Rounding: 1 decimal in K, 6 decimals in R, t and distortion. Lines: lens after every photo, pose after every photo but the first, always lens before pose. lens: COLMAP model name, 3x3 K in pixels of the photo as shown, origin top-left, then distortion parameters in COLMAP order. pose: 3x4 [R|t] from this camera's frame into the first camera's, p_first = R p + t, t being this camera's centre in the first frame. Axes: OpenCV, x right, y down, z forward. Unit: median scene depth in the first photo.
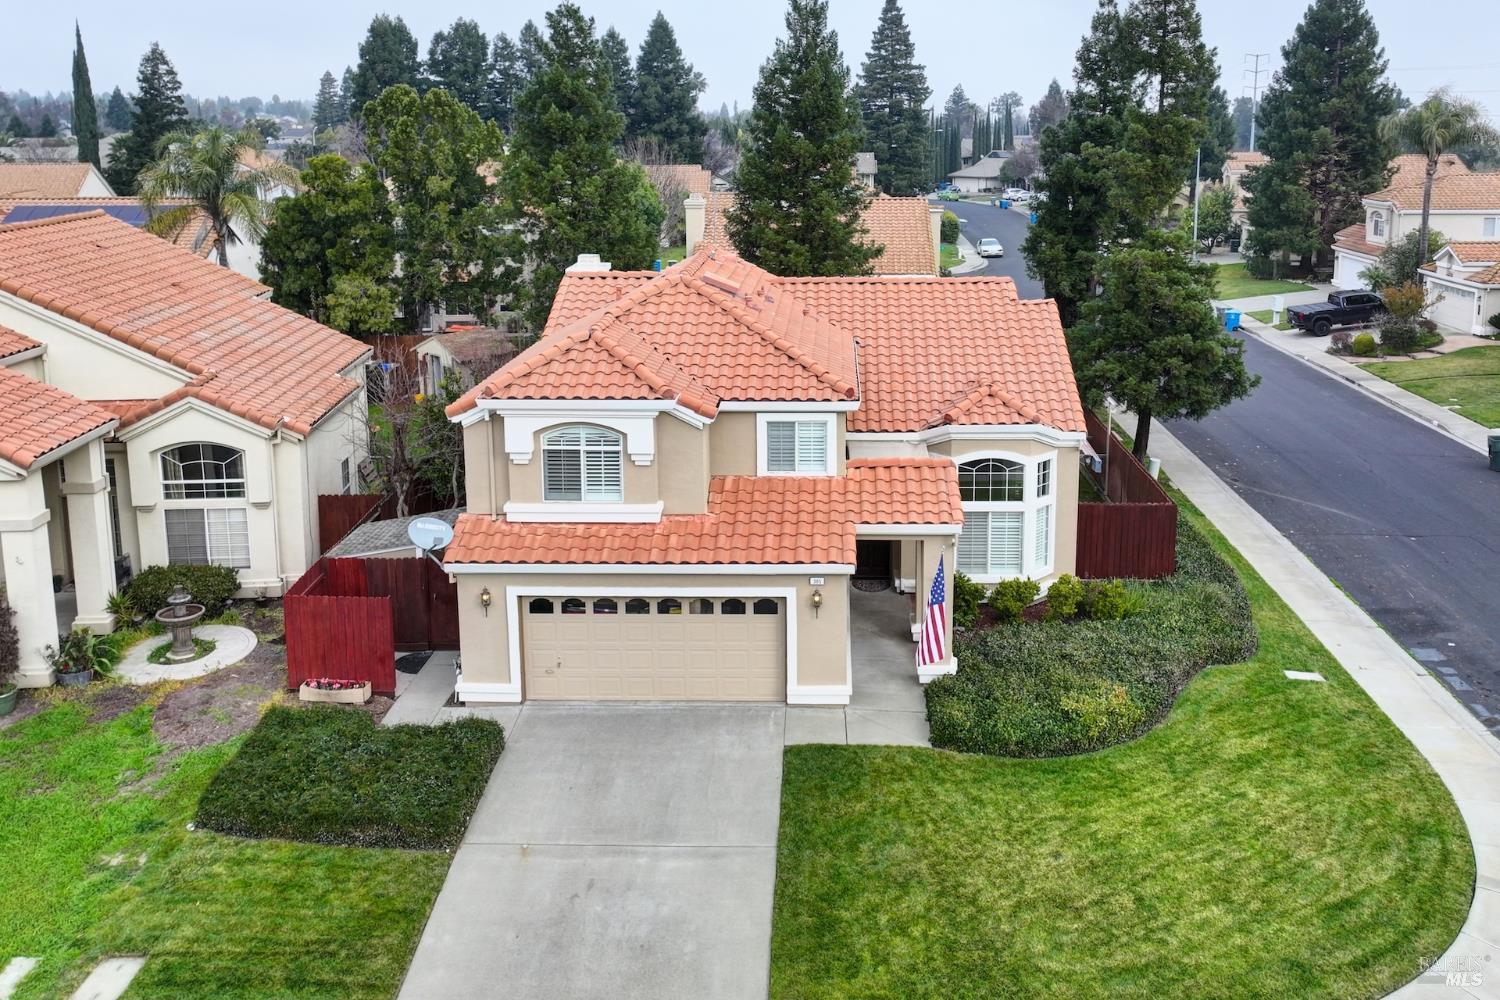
lens RADIAL K [[1232.4, 0, 811.6], [0, 1232.4, 329.2], [0, 0, 1]] dist [-0.001227, 0.005481]
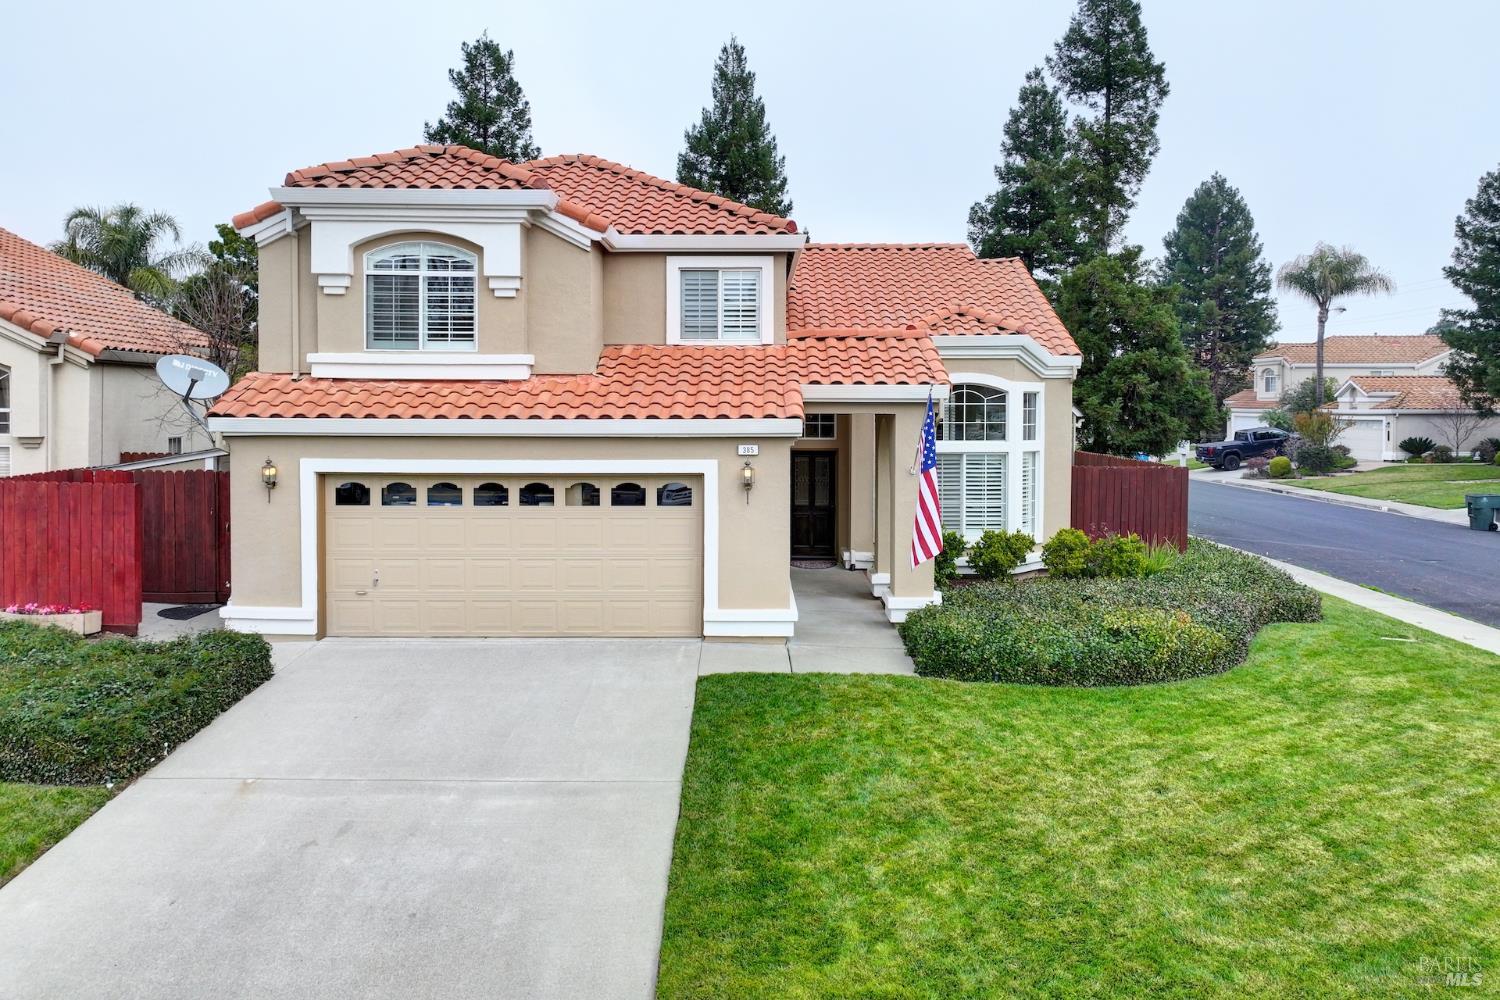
lens RADIAL K [[1047.9, 0, 755.3], [0, 1047.9, 430.4], [0, 0, 1]] dist [0.002383, 0.005023]
pose [[0.999782, 0.005628, 0.020084, -0.003424], [-0.002874, 0.990893, -0.134623, 0.266449], [-0.020659, 0.134536, 0.990693, 0.398748]]
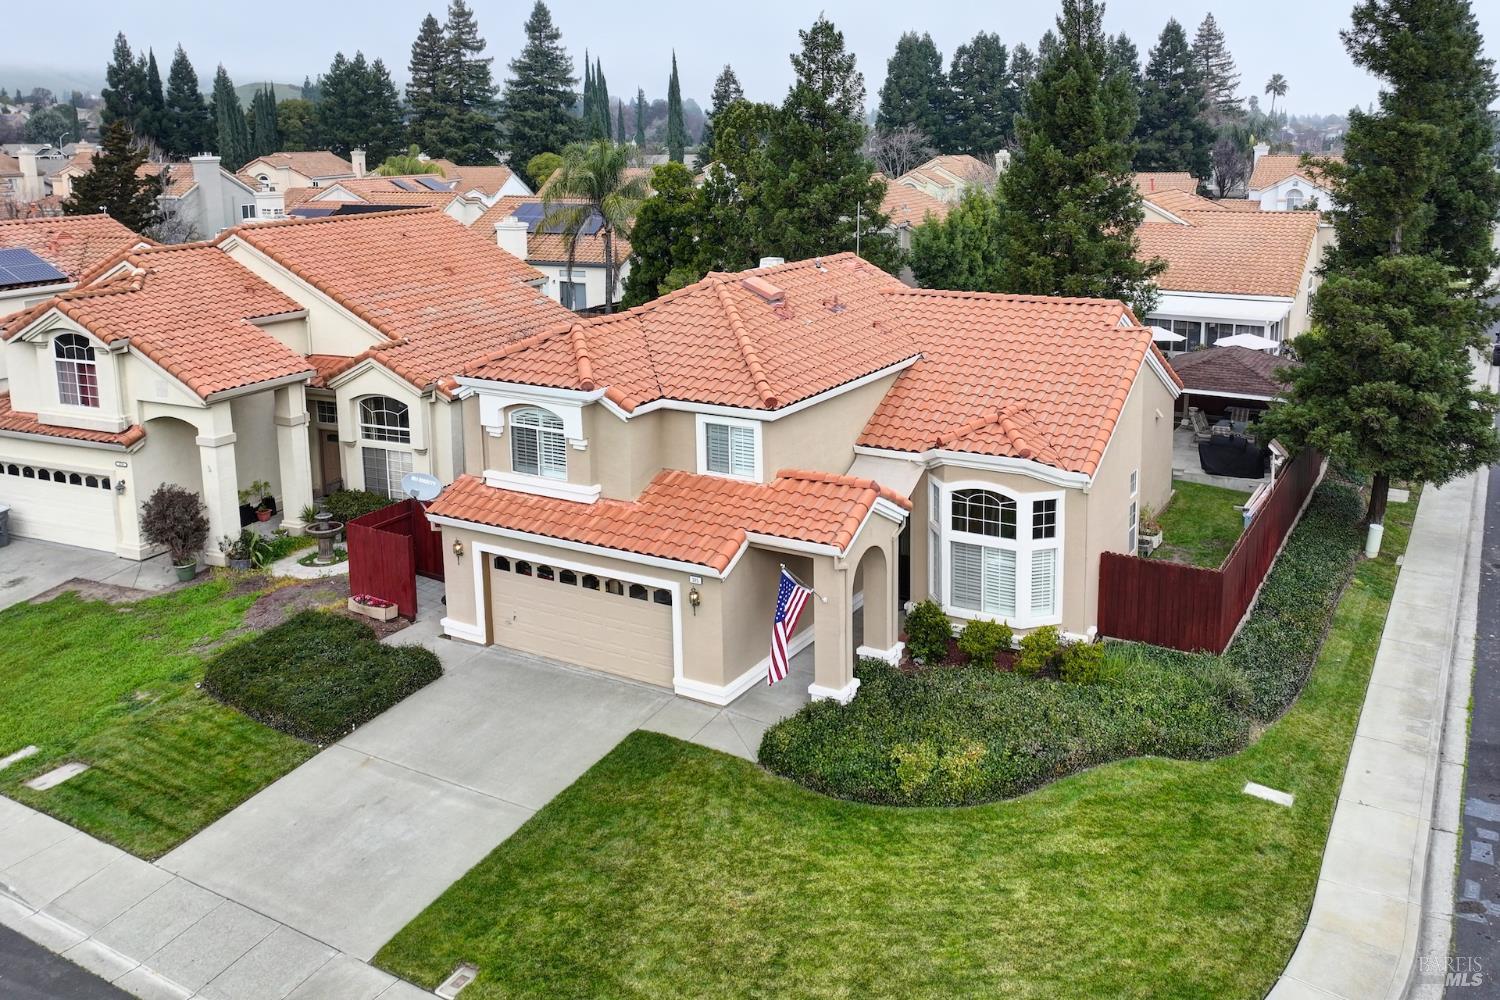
lens RADIAL K [[1216.2, 0, 827.1], [0, 1216.2, 335.1], [0, 0, 1]] dist [-0.003147, 0.009419]
pose [[0.885688, 0.068926, -0.459136, 0.540813], [-0.068163, 0.997507, 0.018258, -0.025537], [0.459250, 0.015125, 0.888178, 0.139802]]
